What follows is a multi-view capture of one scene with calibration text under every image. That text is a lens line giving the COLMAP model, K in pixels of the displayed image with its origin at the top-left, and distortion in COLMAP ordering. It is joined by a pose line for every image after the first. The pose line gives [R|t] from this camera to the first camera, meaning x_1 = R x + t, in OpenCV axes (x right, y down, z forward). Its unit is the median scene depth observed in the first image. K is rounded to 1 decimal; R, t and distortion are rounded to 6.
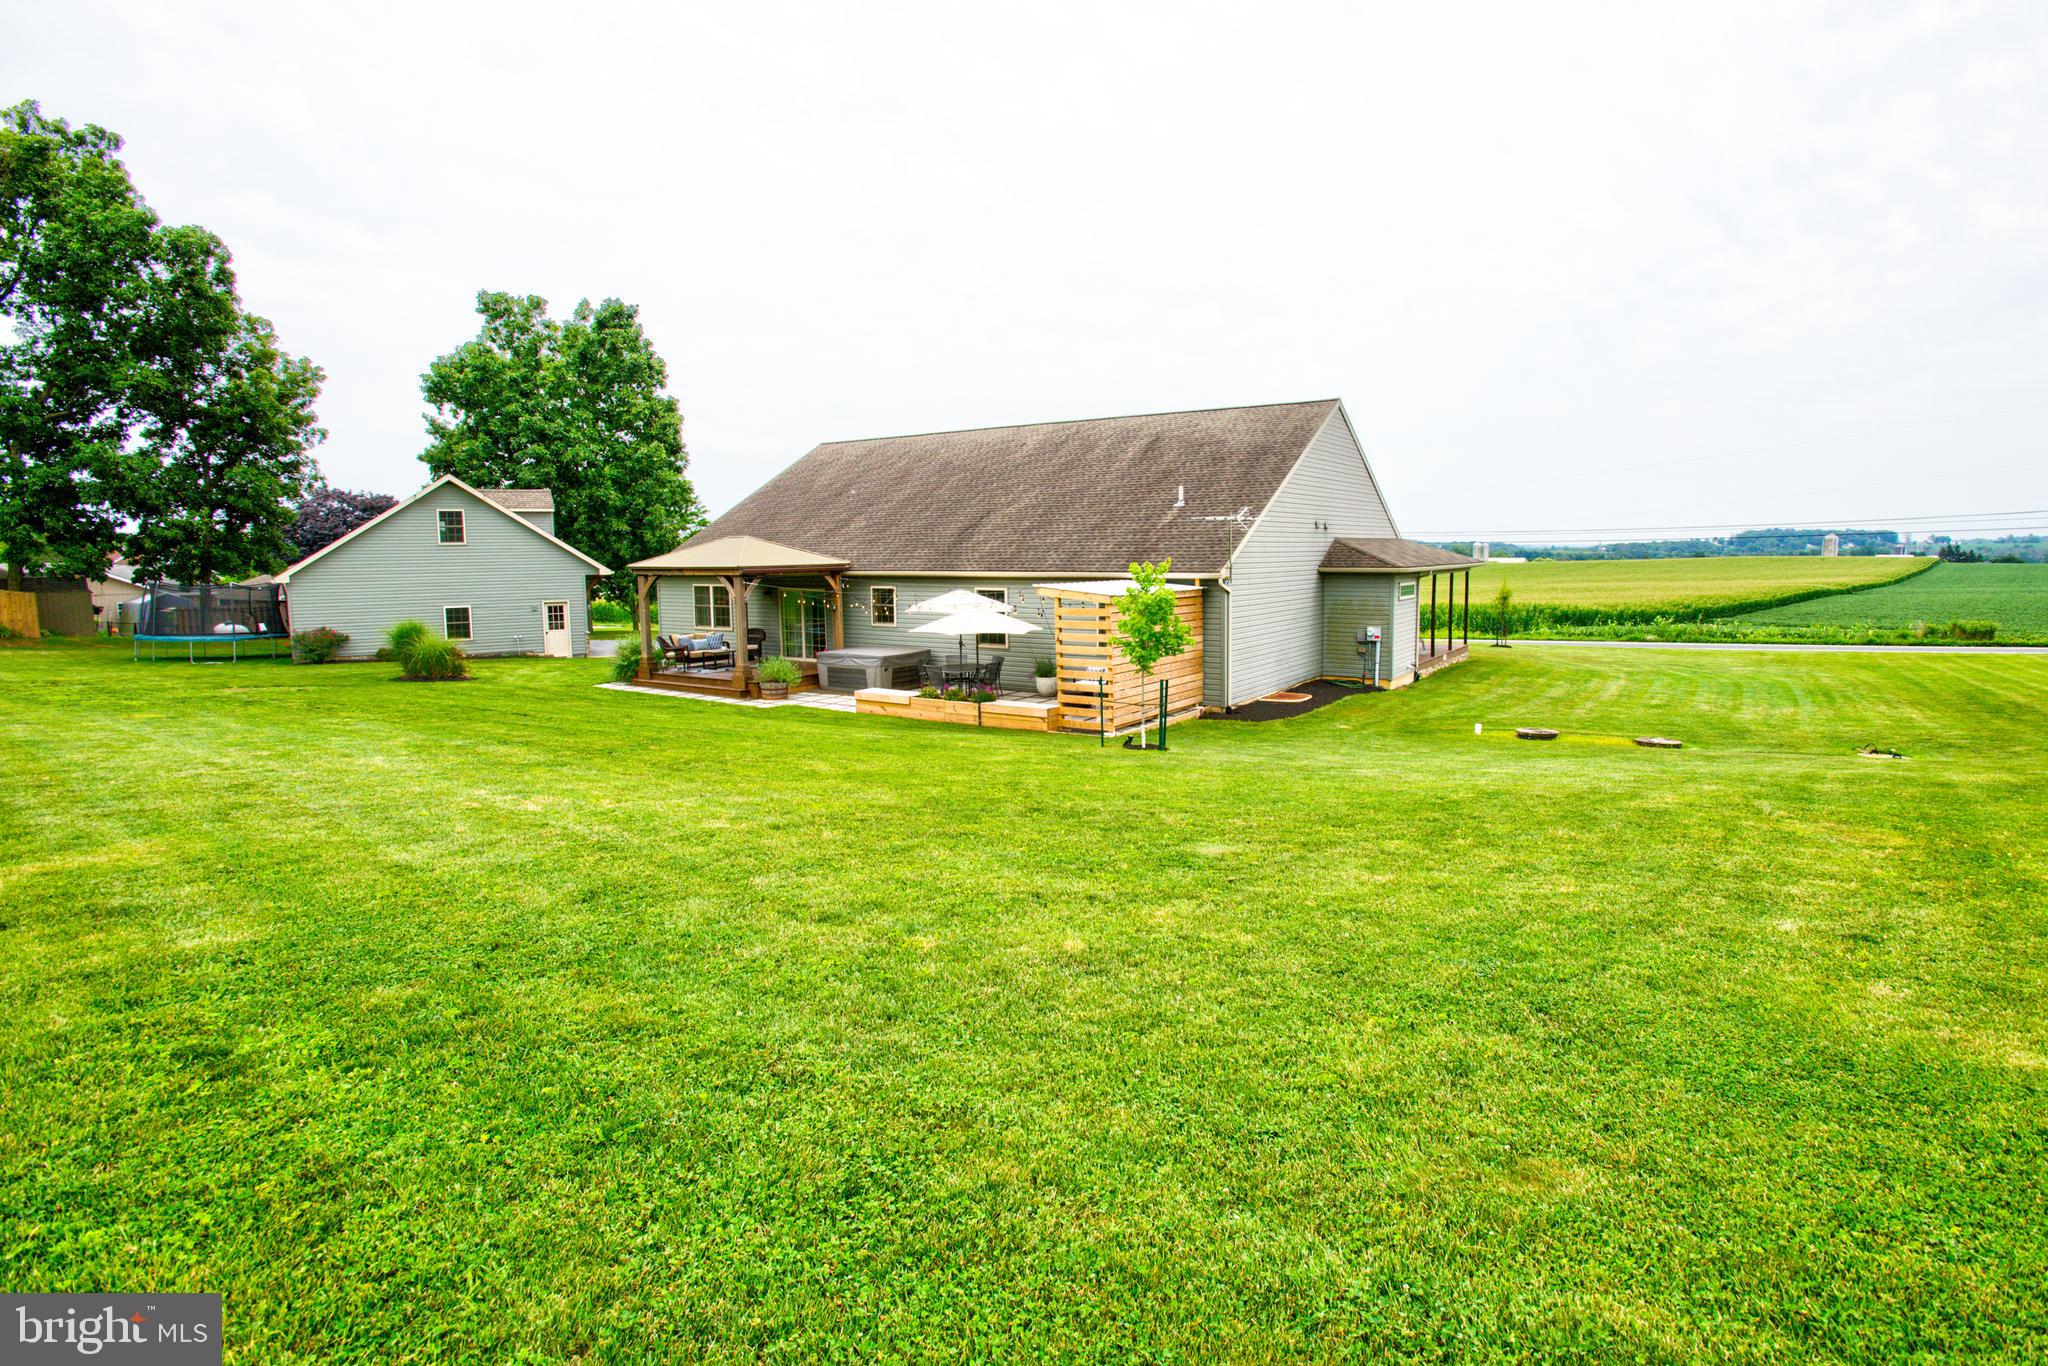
lens RADIAL K [[1015.1, 0, 1019.9], [0, 1015.1, 676.2], [0, 0, 1]] dist [-0.052606, 0.021806]
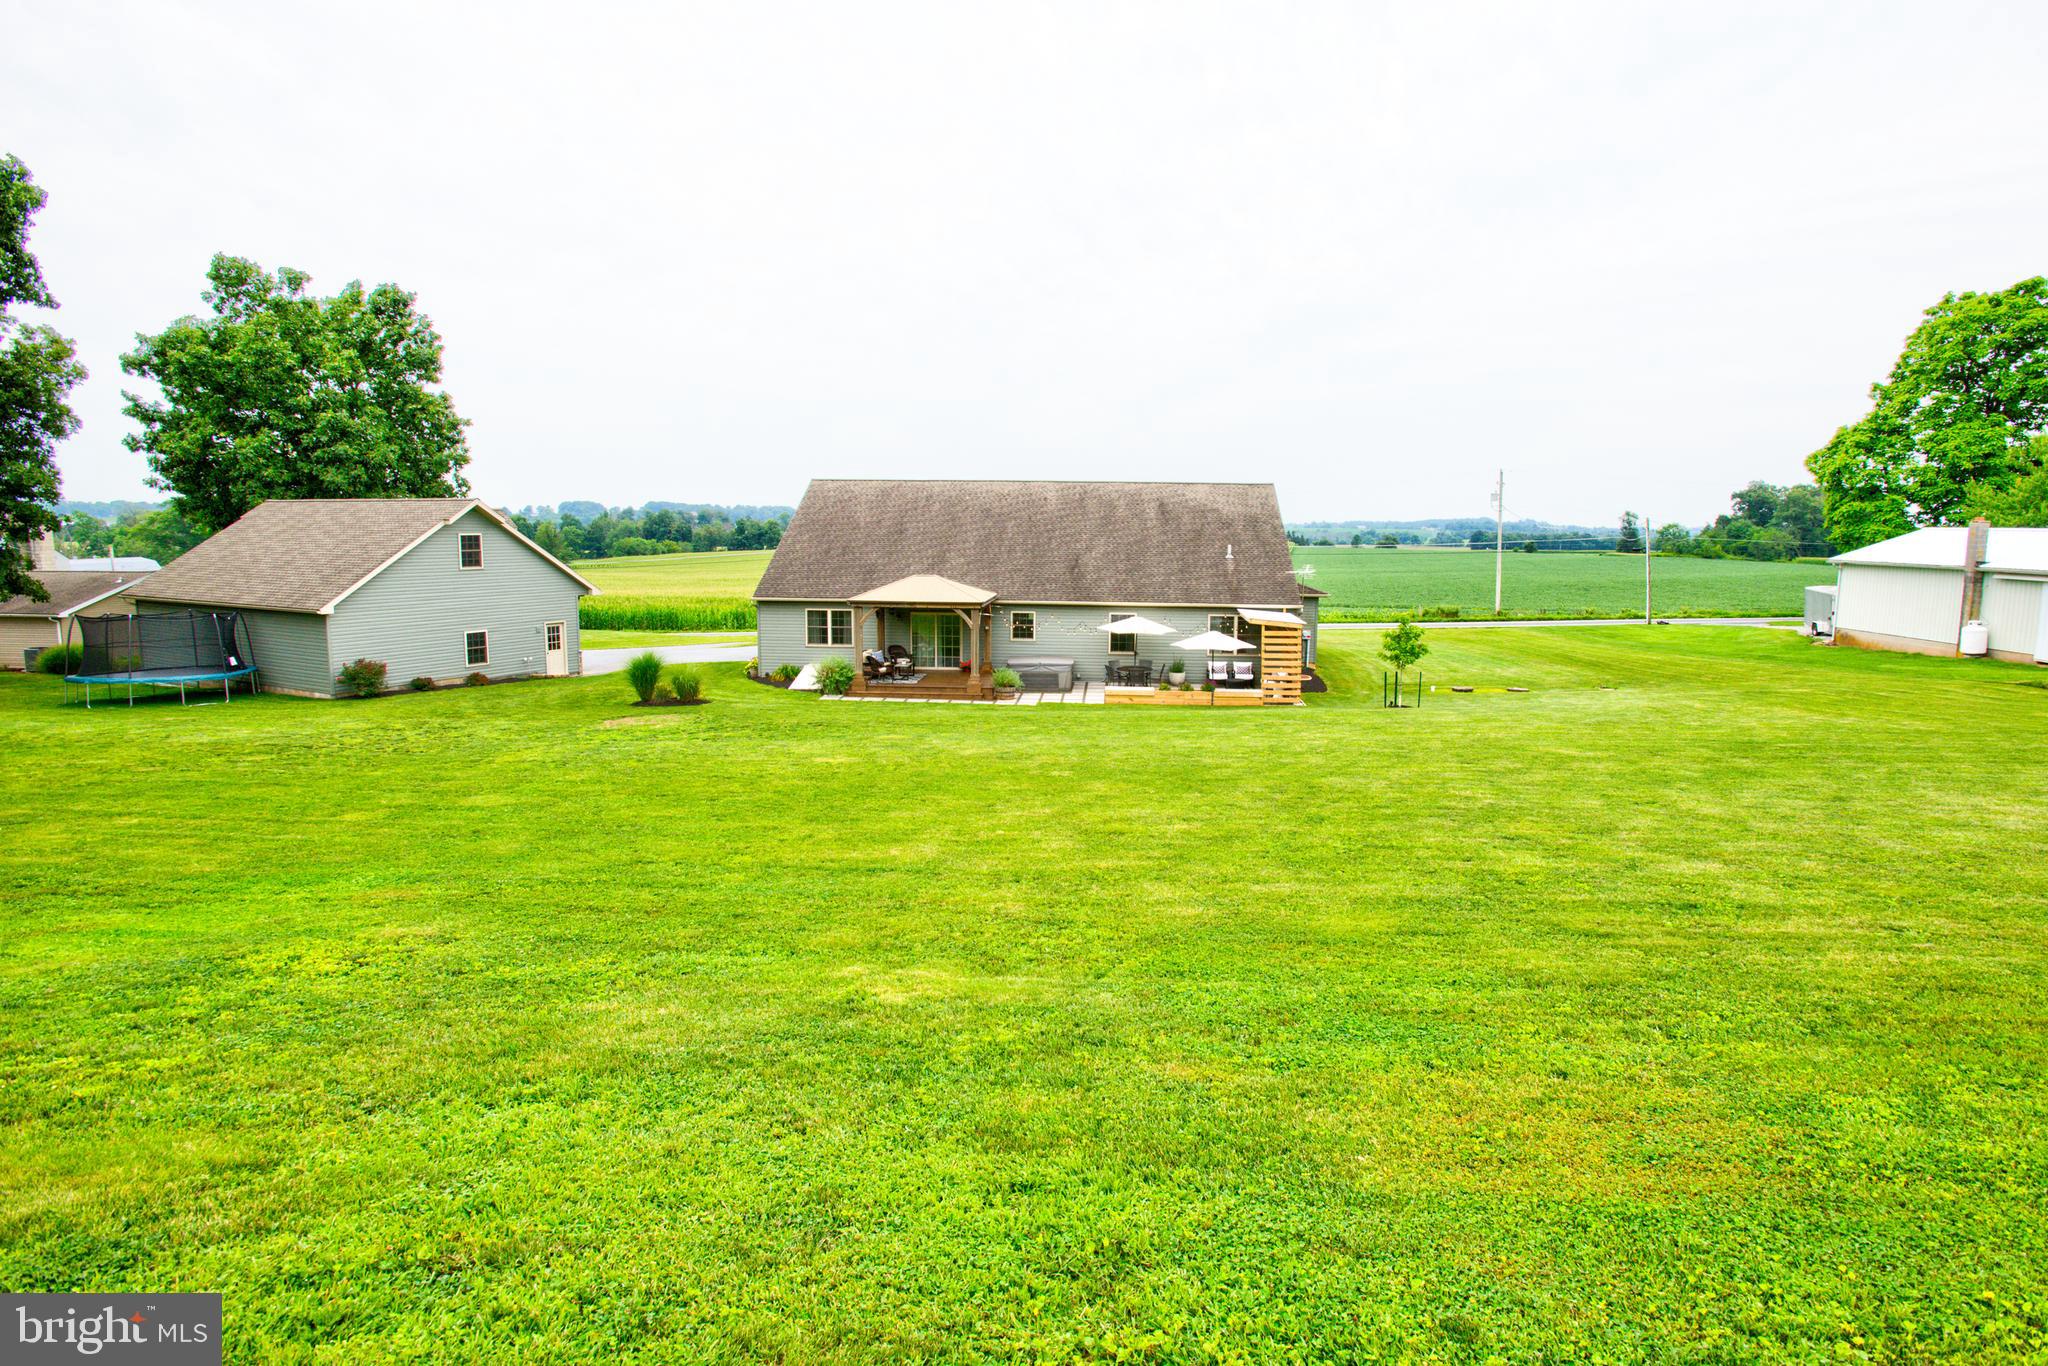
lens RADIAL K [[1015.1, 0, 1029.0], [0, 1015.1, 687.1], [0, 0, 1]] dist [-0.052606, 0.021806]
pose [[0.875441, -0.058796, 0.479736, -0.566835], [0.043882, 0.998143, 0.042254, -0.032305], [-0.481329, -0.015939, 0.876395, -0.139399]]
